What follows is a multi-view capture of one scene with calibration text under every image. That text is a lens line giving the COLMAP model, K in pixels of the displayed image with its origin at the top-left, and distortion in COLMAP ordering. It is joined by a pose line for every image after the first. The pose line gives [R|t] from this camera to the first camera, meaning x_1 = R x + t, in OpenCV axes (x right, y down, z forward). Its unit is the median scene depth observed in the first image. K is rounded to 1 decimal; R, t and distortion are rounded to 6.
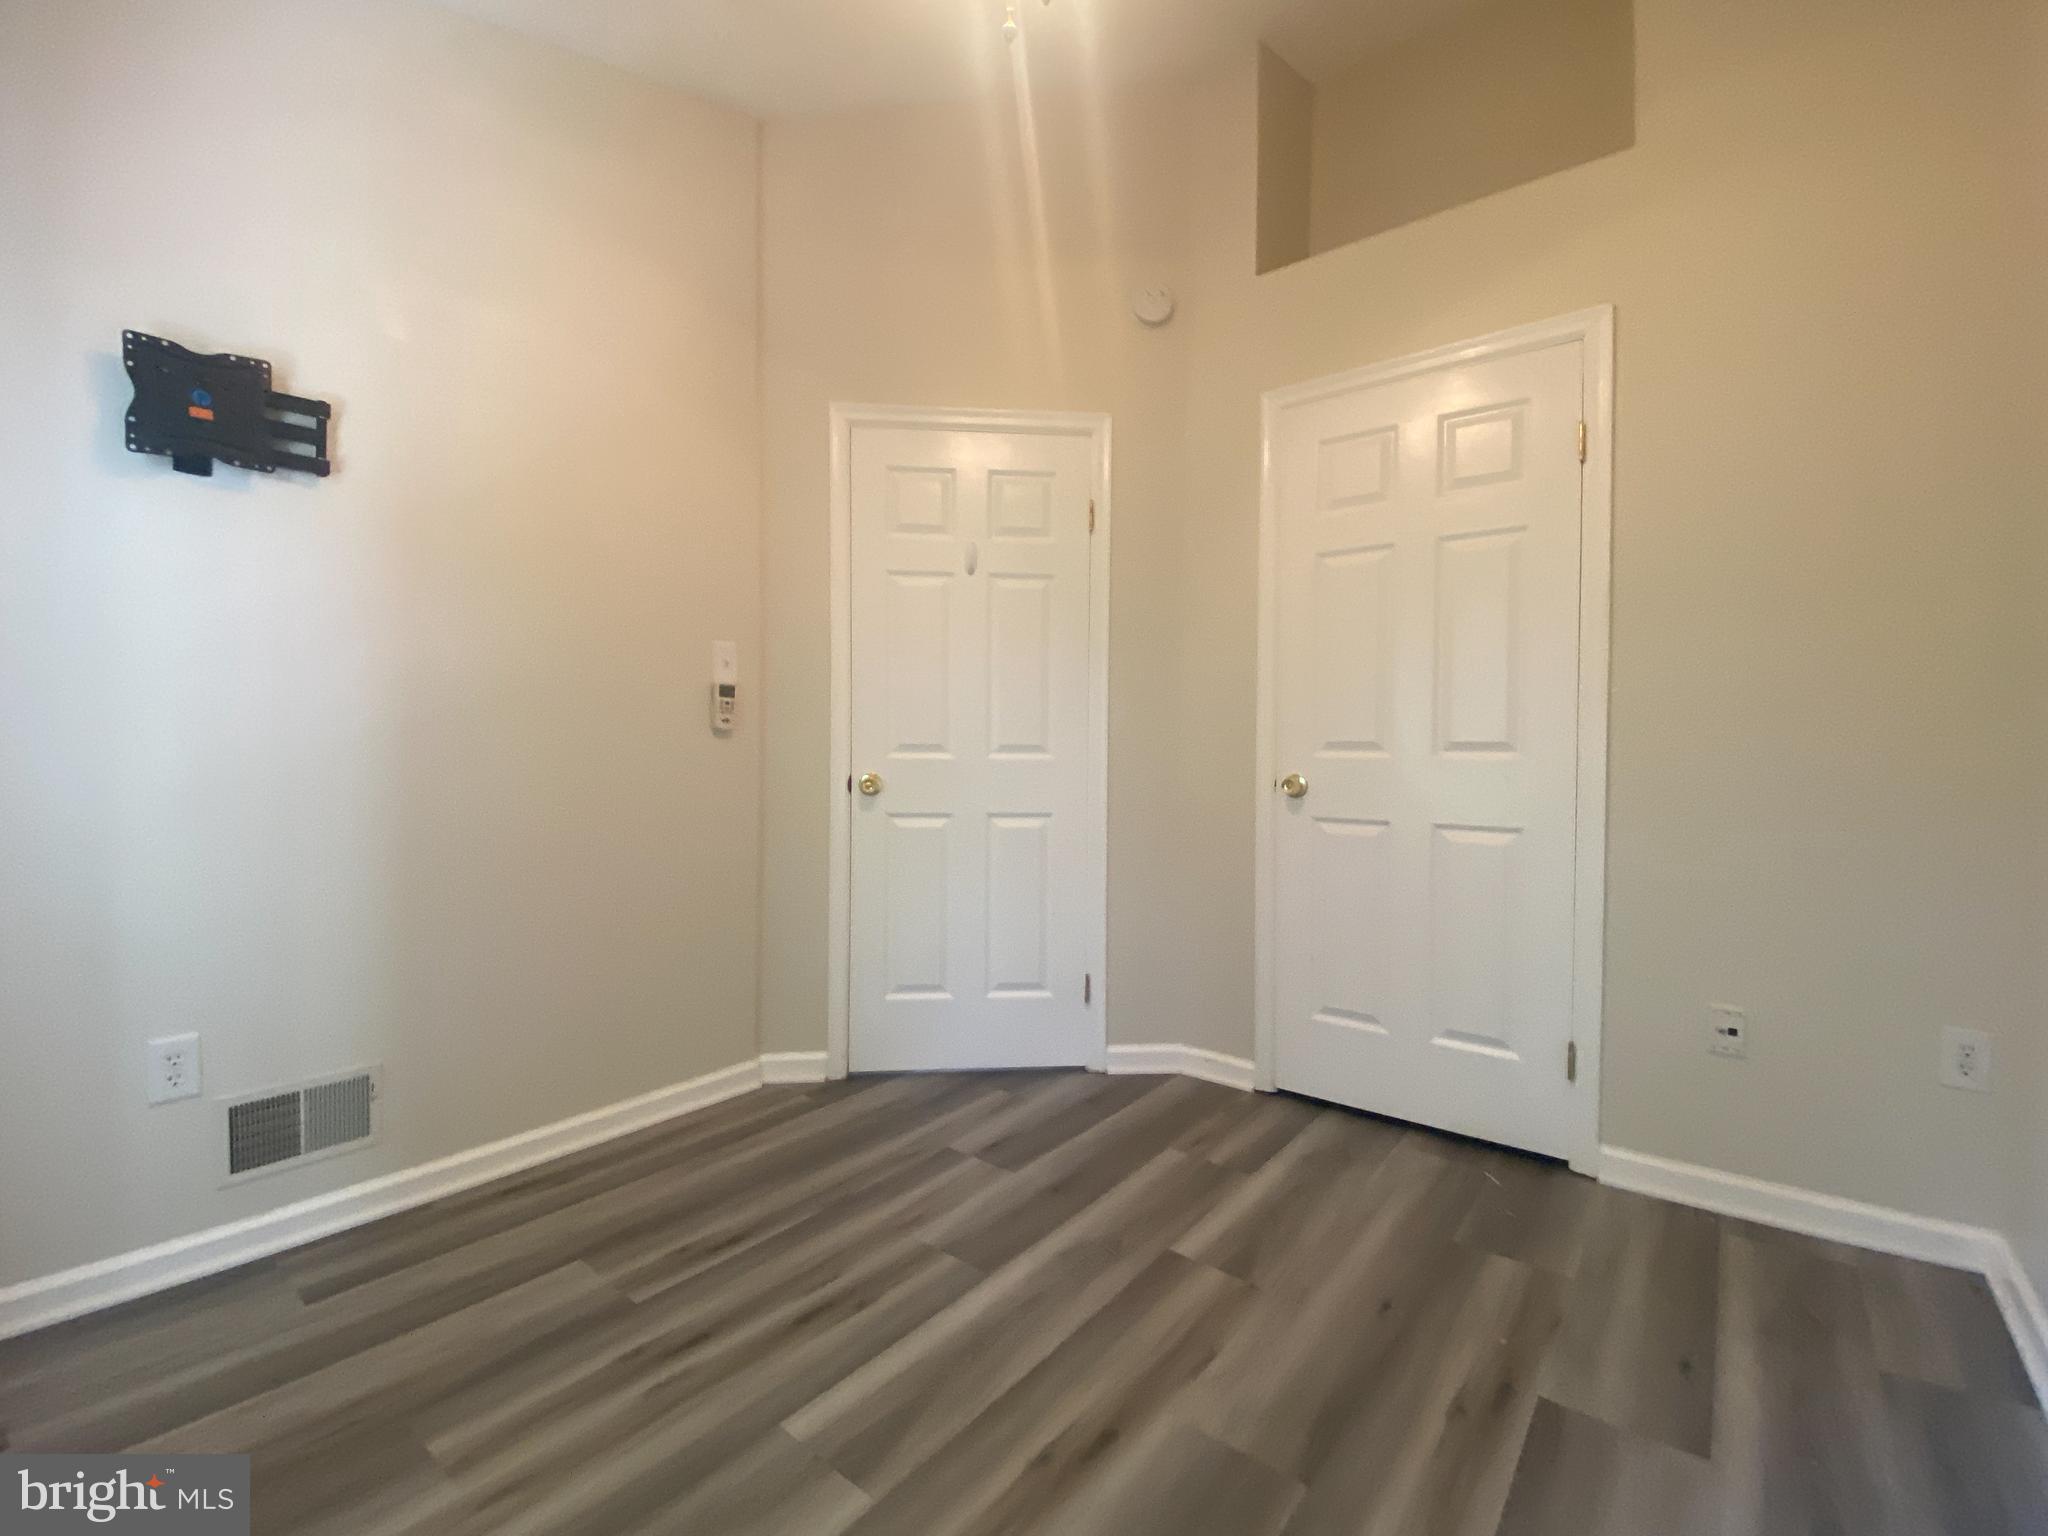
lens RADIAL K [[894.3, 0, 1048.5], [0, 894.3, 759.2], [0, 0, 1]] dist [0.043557, -0.031686]
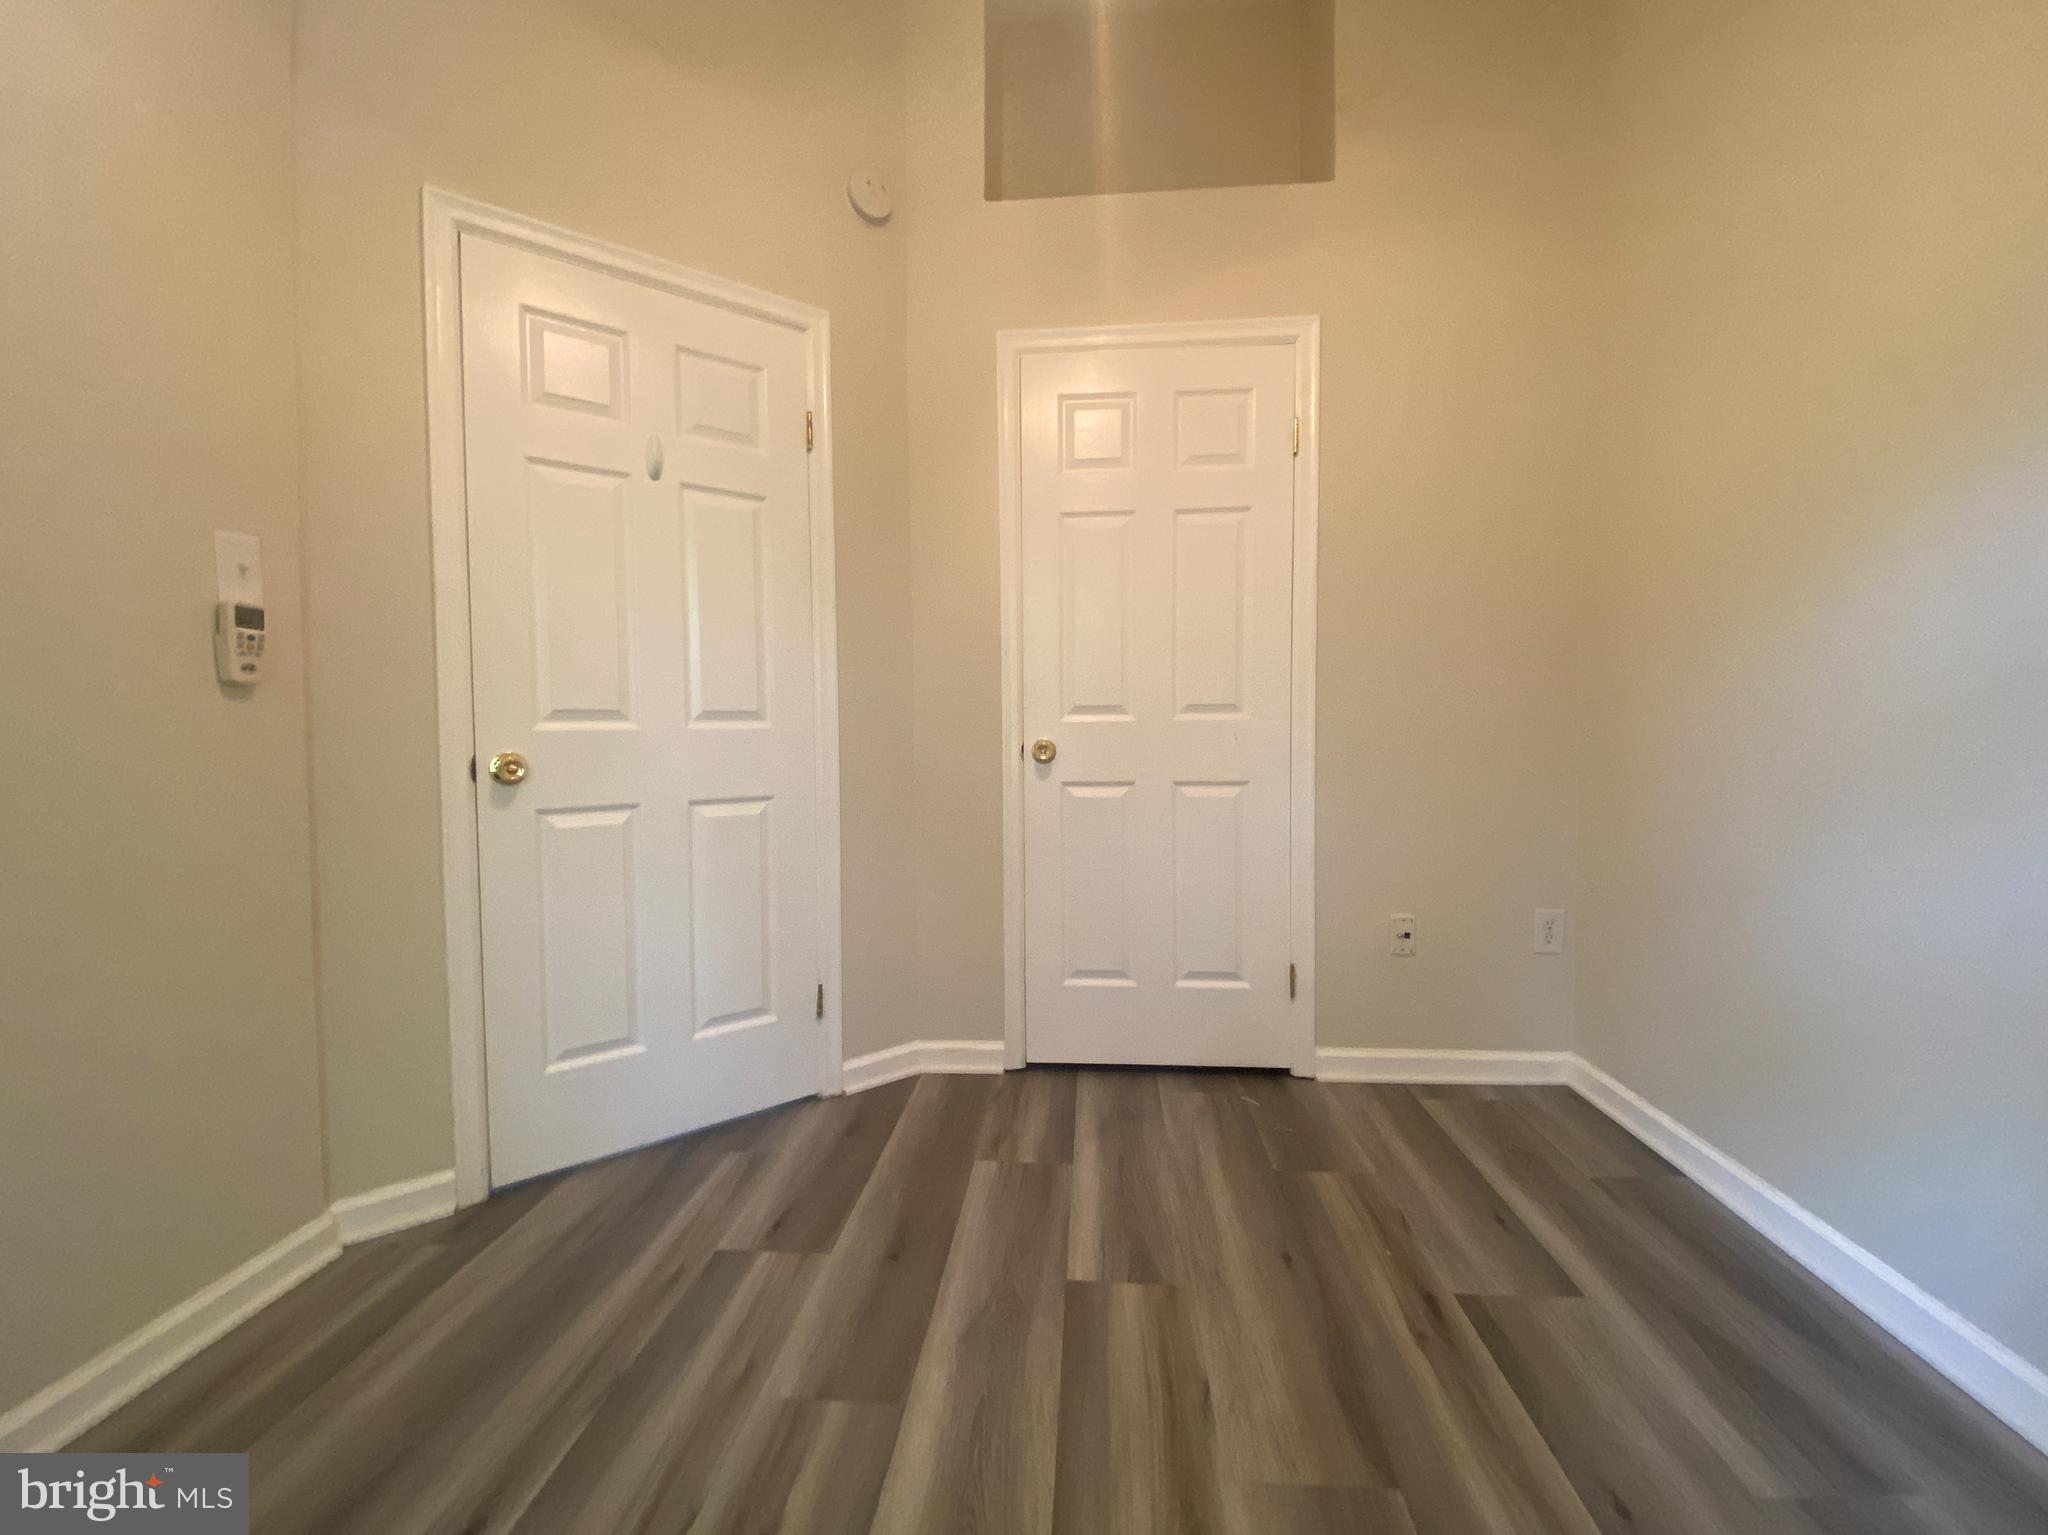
lens RADIAL K [[851.3, 0, 1041.2], [0, 851.3, 764.5], [0, 0, 1]] dist [0.043099, -0.031523]
pose [[0.832449, -0.039311, 0.552706, -0.241952], [0.022144, 0.999044, 0.037704, 0.009806], [-0.553660, -0.019147, 0.832523, 0.244416]]
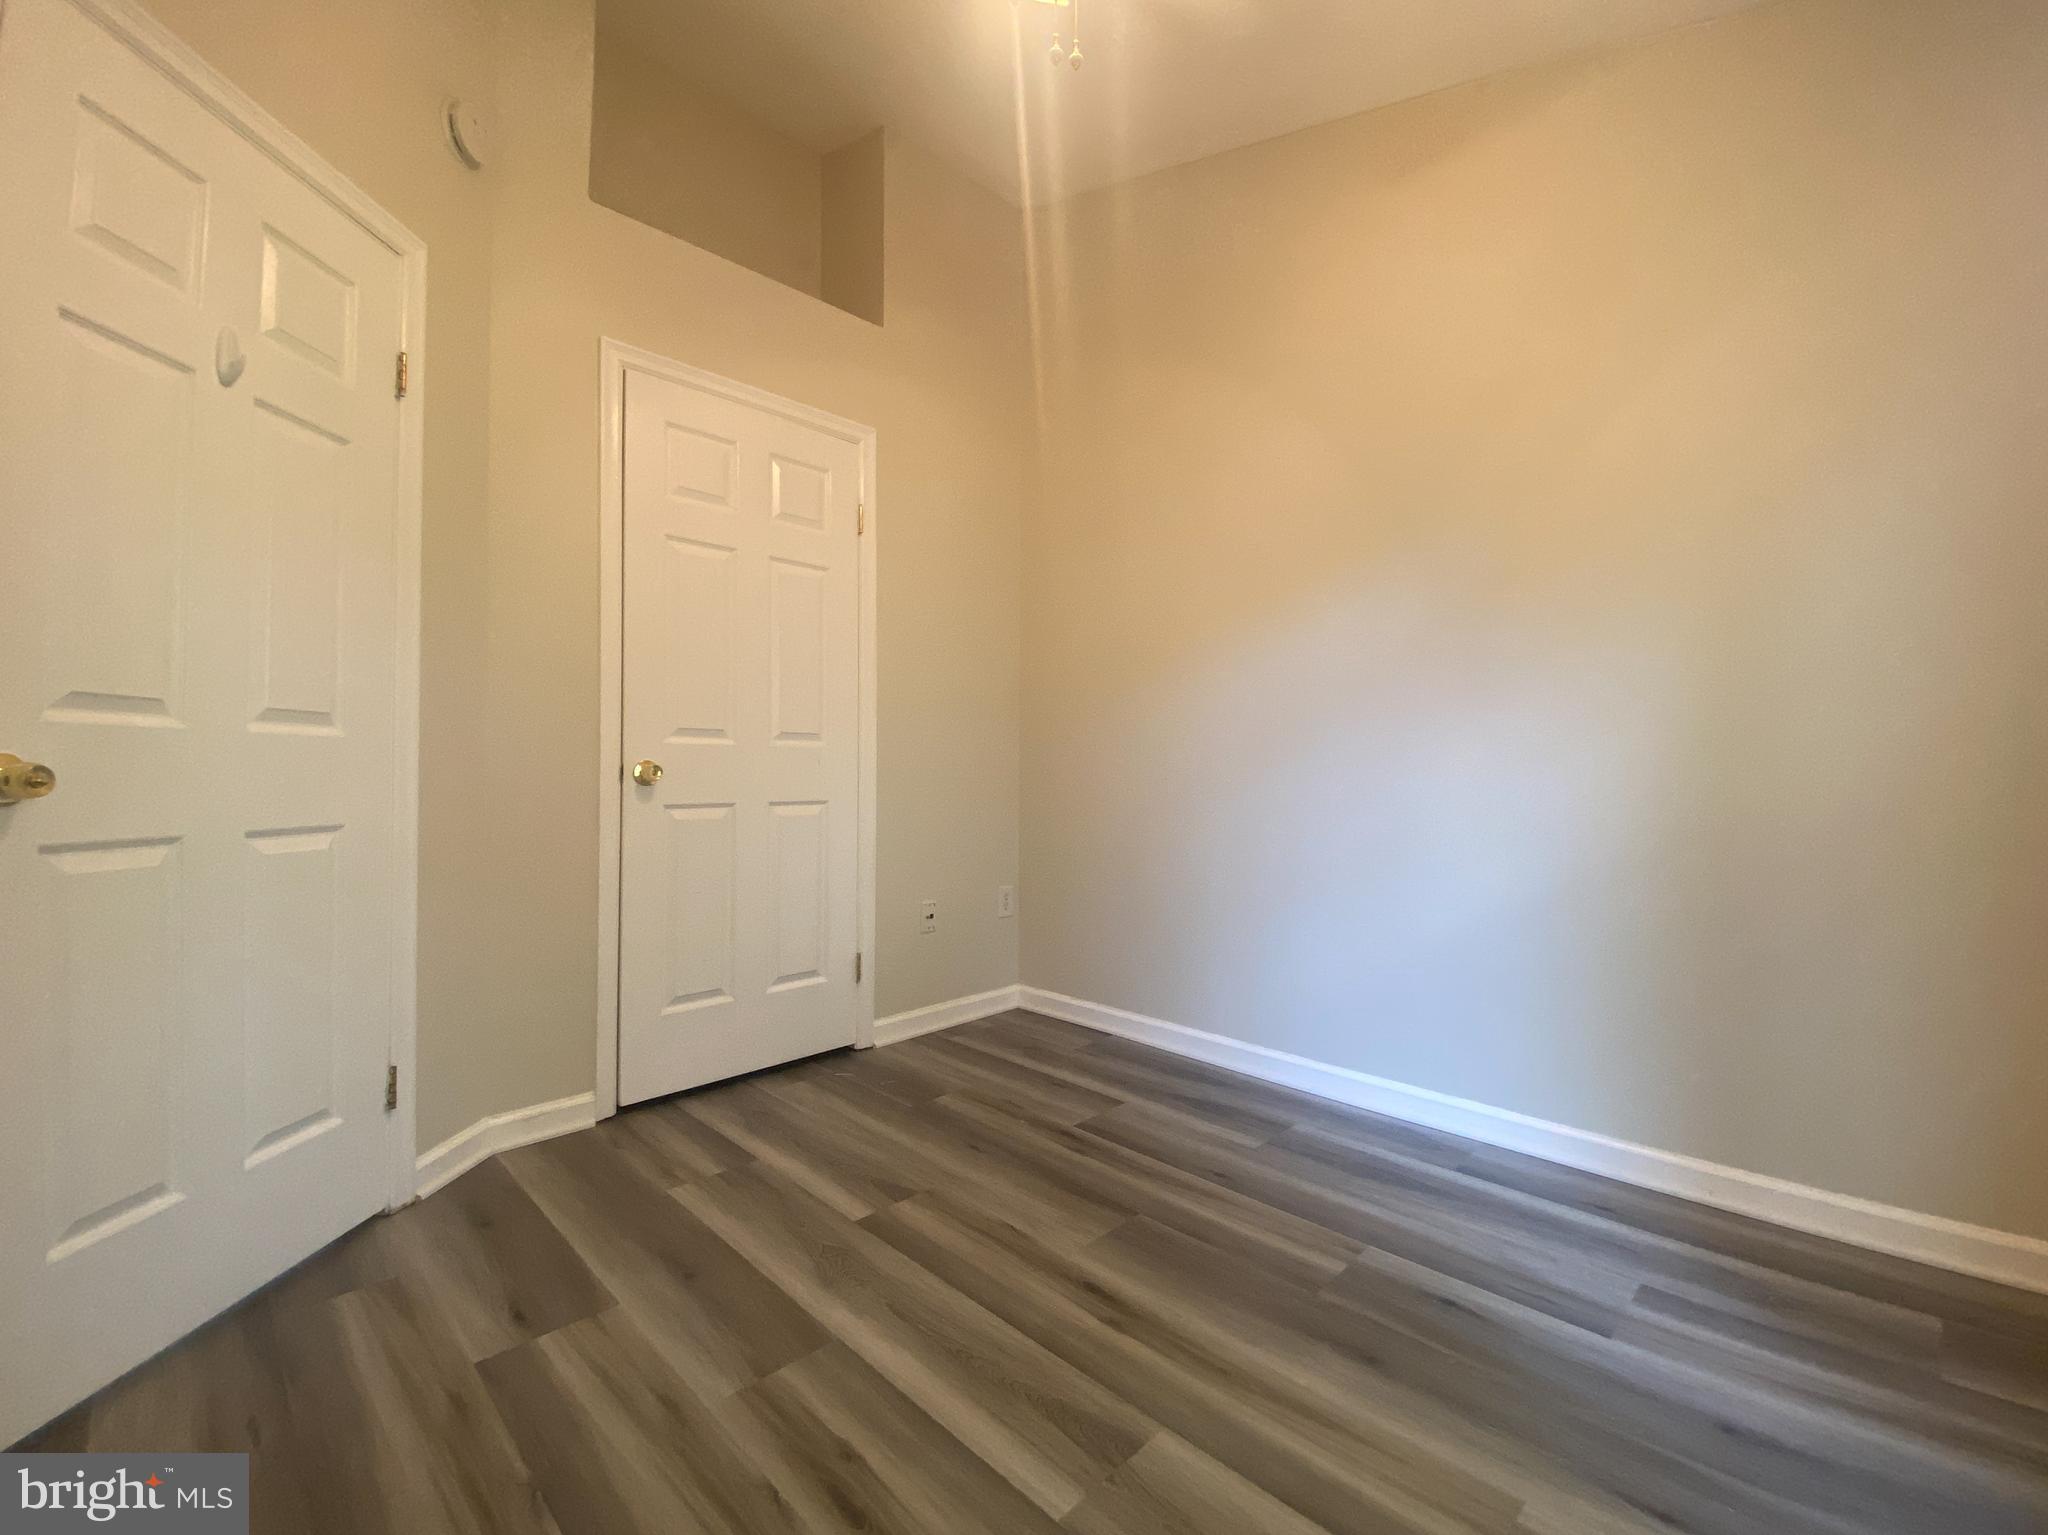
lens RADIAL K [[851.3, 0, 1041.2], [0, 851.3, 764.5], [0, 0, 1]] dist [0.043099, -0.031523]
pose [[0.122172, 0.001082, 0.992508, -0.583643], [0.011749, 0.999928, -0.002536, 0.029277], [-0.992439, 0.011971, 0.122151, 0.495151]]
